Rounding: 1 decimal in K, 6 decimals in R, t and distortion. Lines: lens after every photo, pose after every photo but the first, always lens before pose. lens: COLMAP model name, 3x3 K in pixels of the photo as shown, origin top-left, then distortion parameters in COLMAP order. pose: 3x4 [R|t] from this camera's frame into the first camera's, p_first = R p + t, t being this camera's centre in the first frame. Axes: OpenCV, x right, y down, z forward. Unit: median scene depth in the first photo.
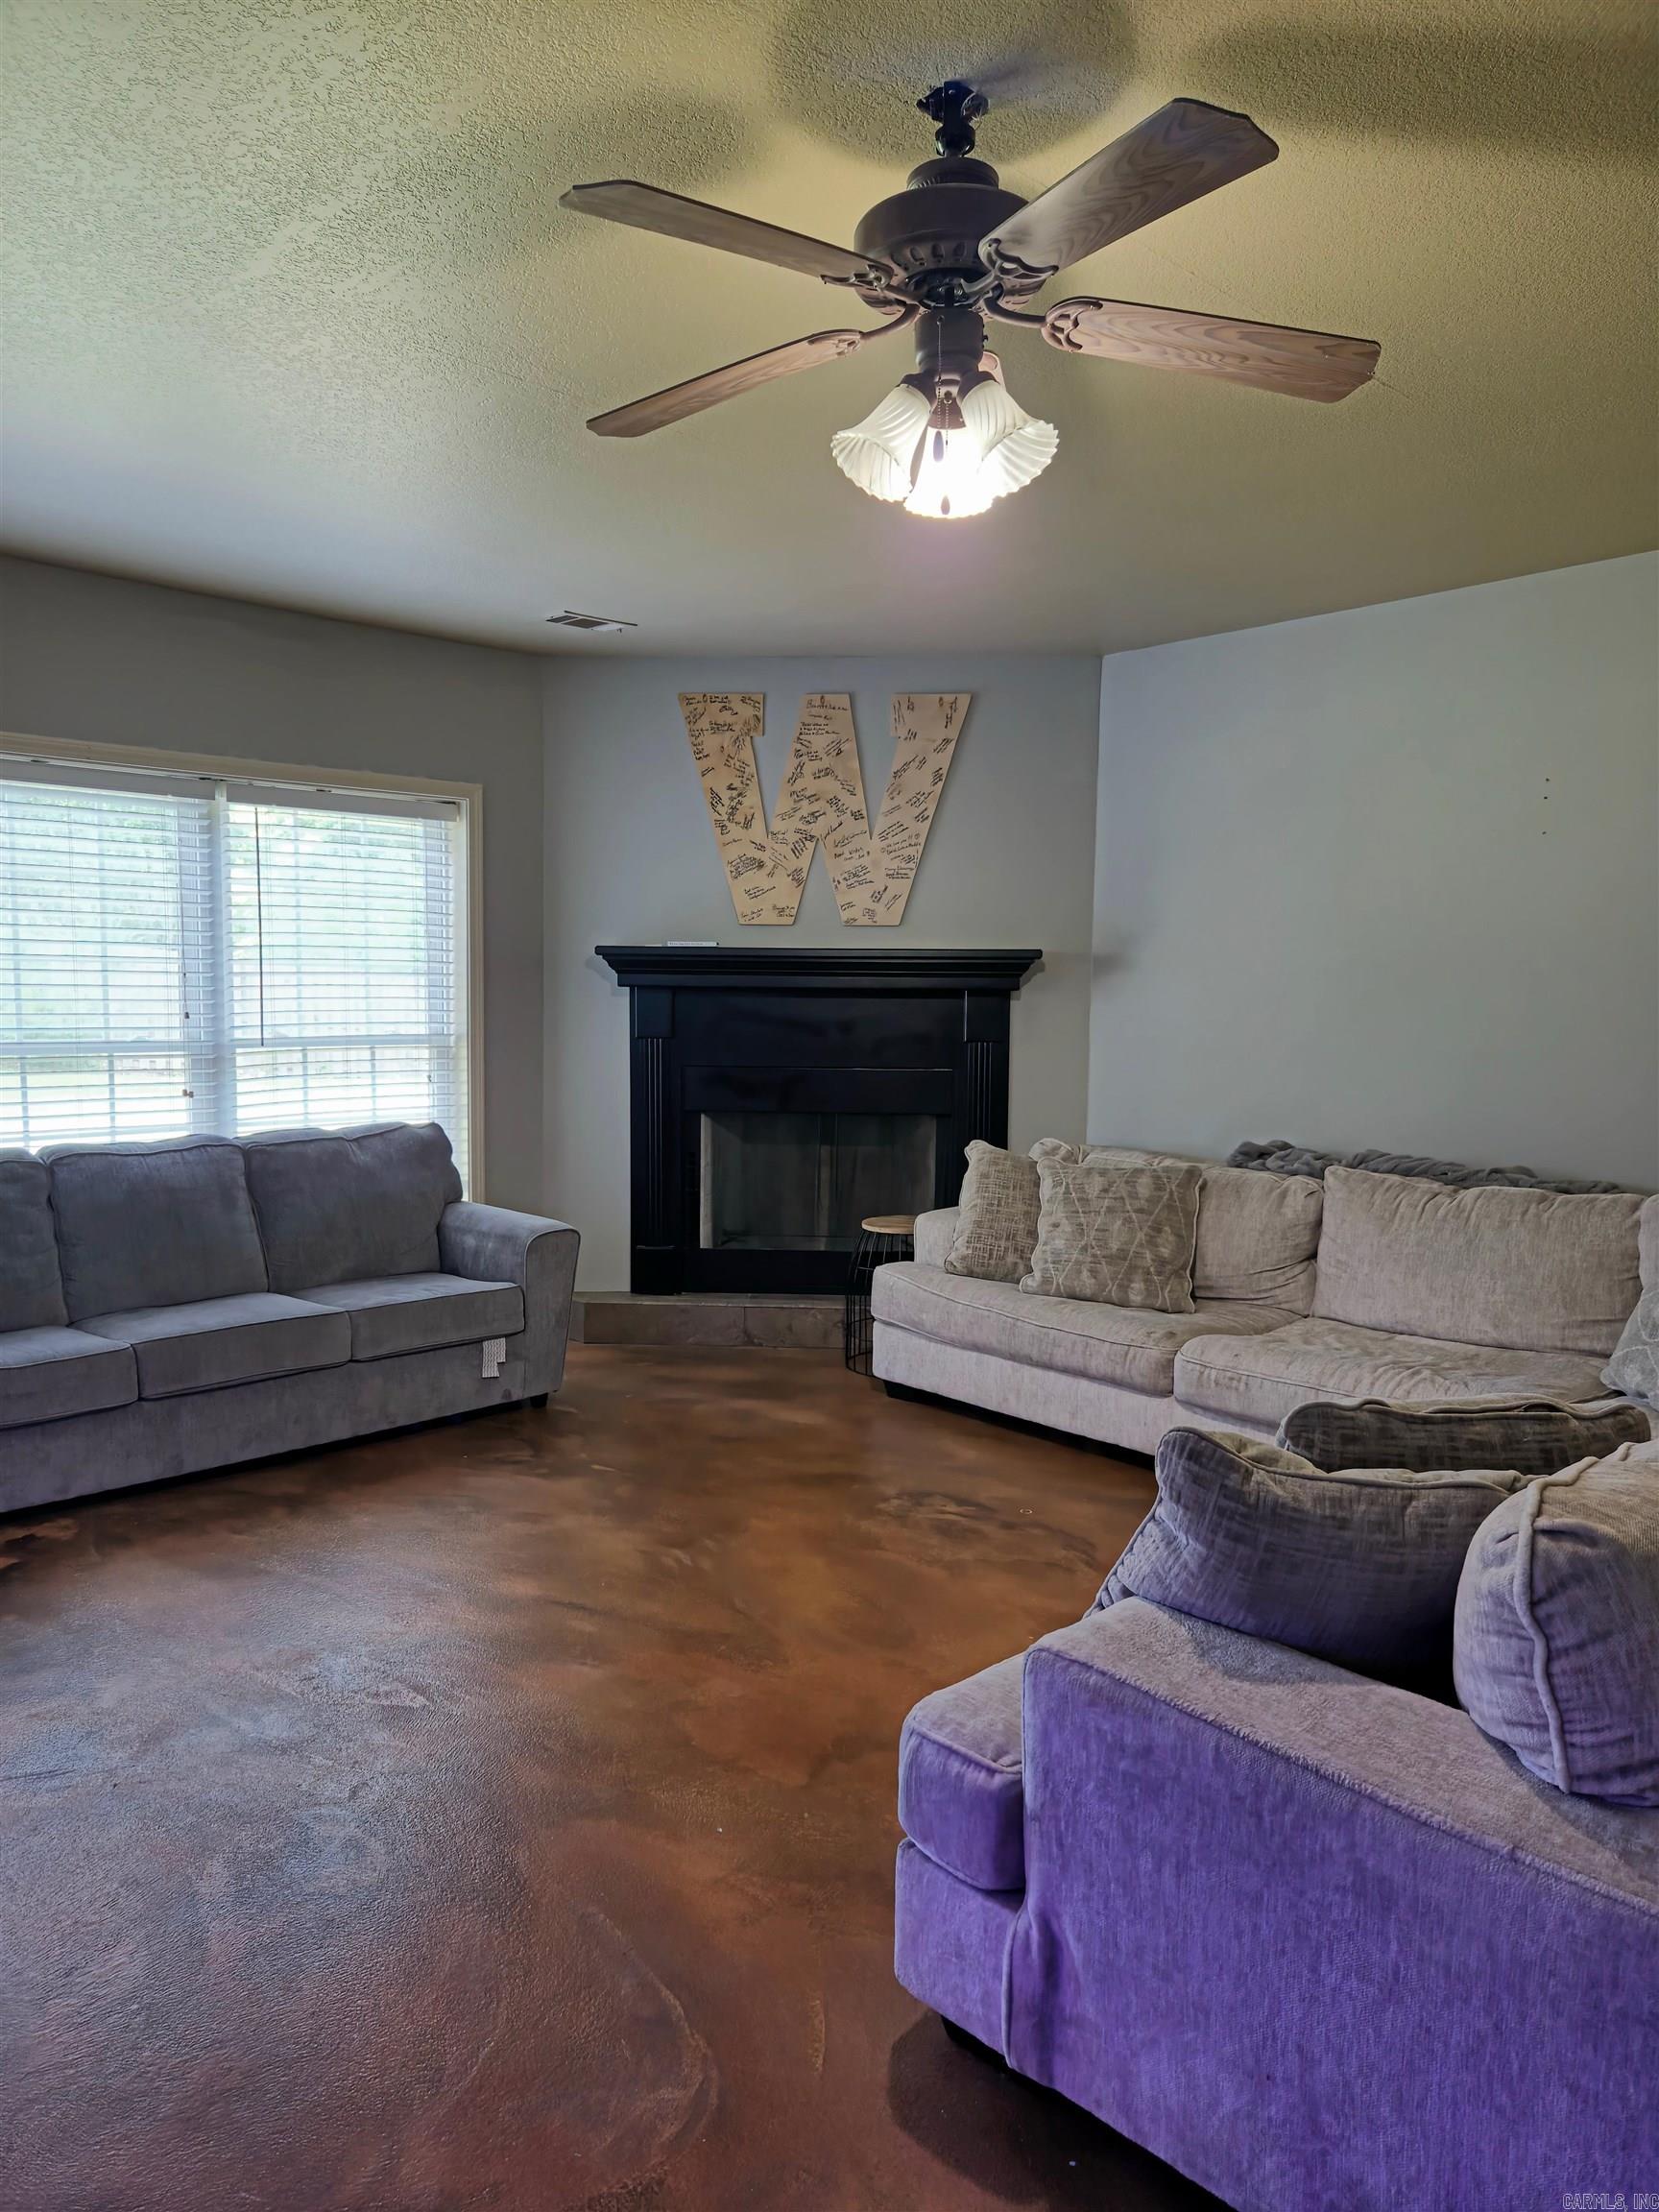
lens RADIAL K [[1490.2, 0, 829.5], [0, 1490.2, 1106.0], [0, 0, 1]] dist [-0.000125, -0.000996]
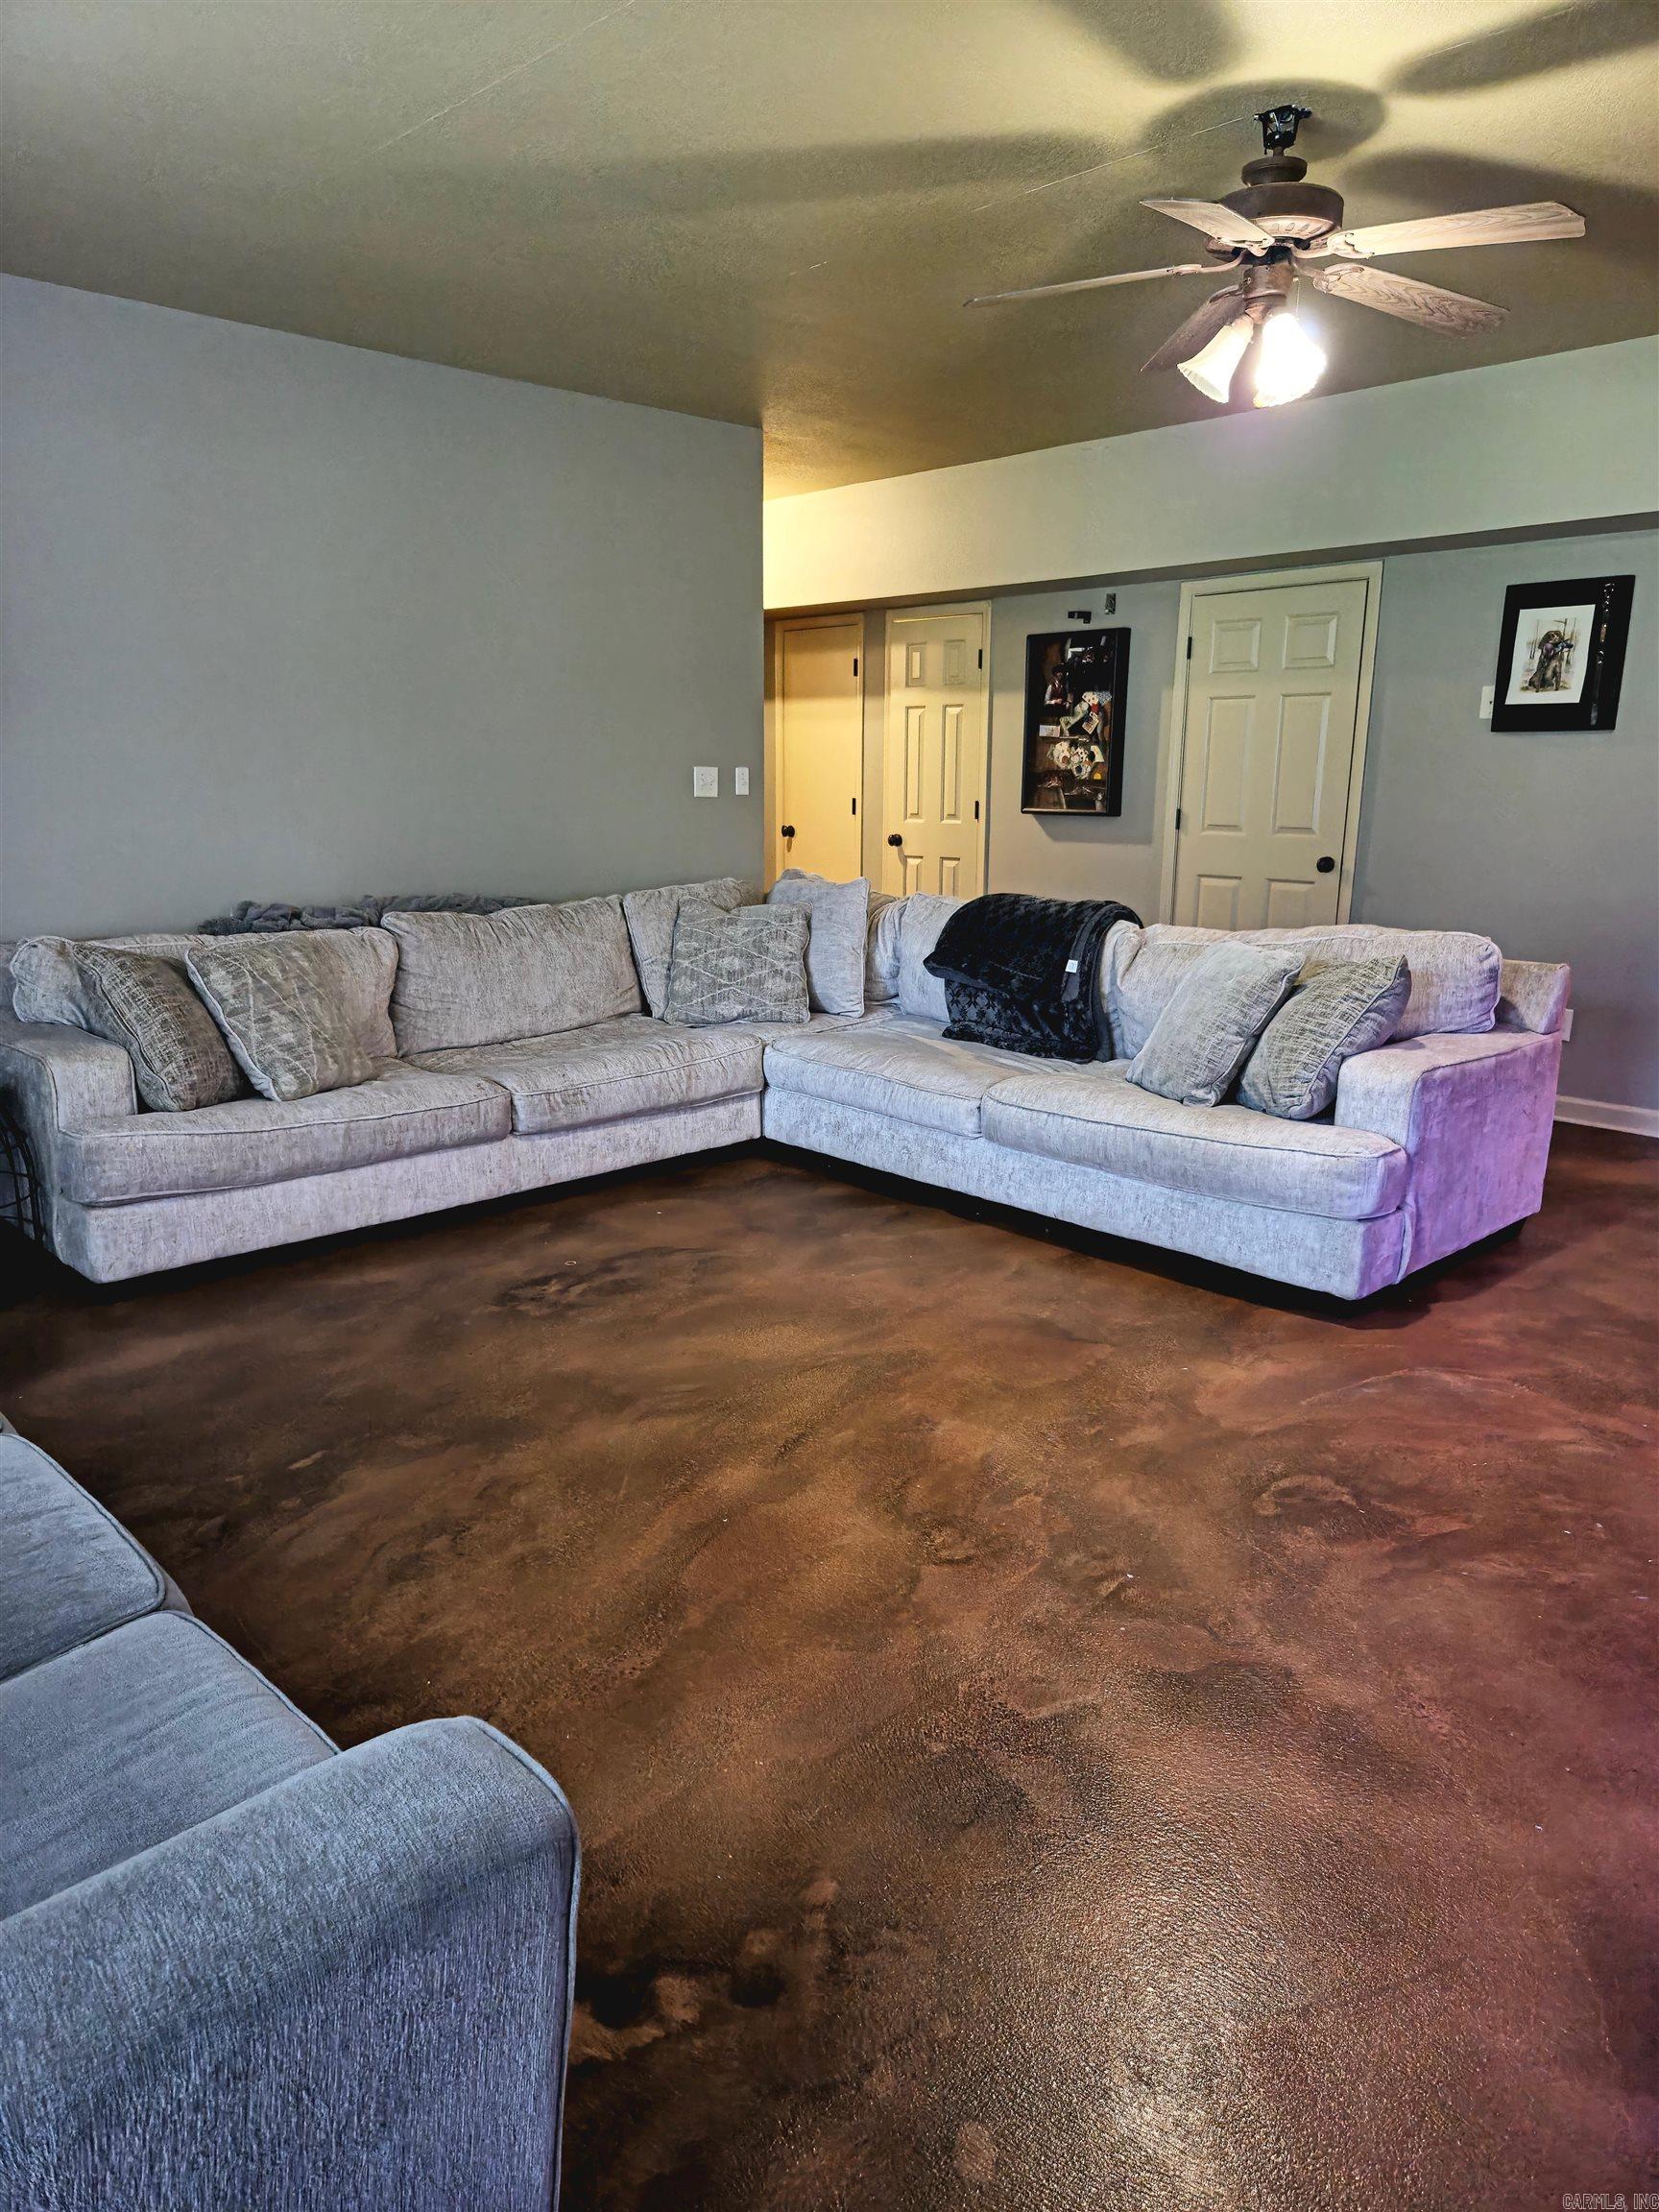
lens RADIAL K [[1490.2, 0, 829.5], [0, 1490.2, 1106.0], [0, 0, 1]] dist [-0.000125, -0.000996]
pose [[-0.000493, -0.233023, 0.972471, -0.840716], [0.080089, 0.969338, 0.232313, -0.054829], [-0.996788, 0.077999, 0.018184, 0.804921]]
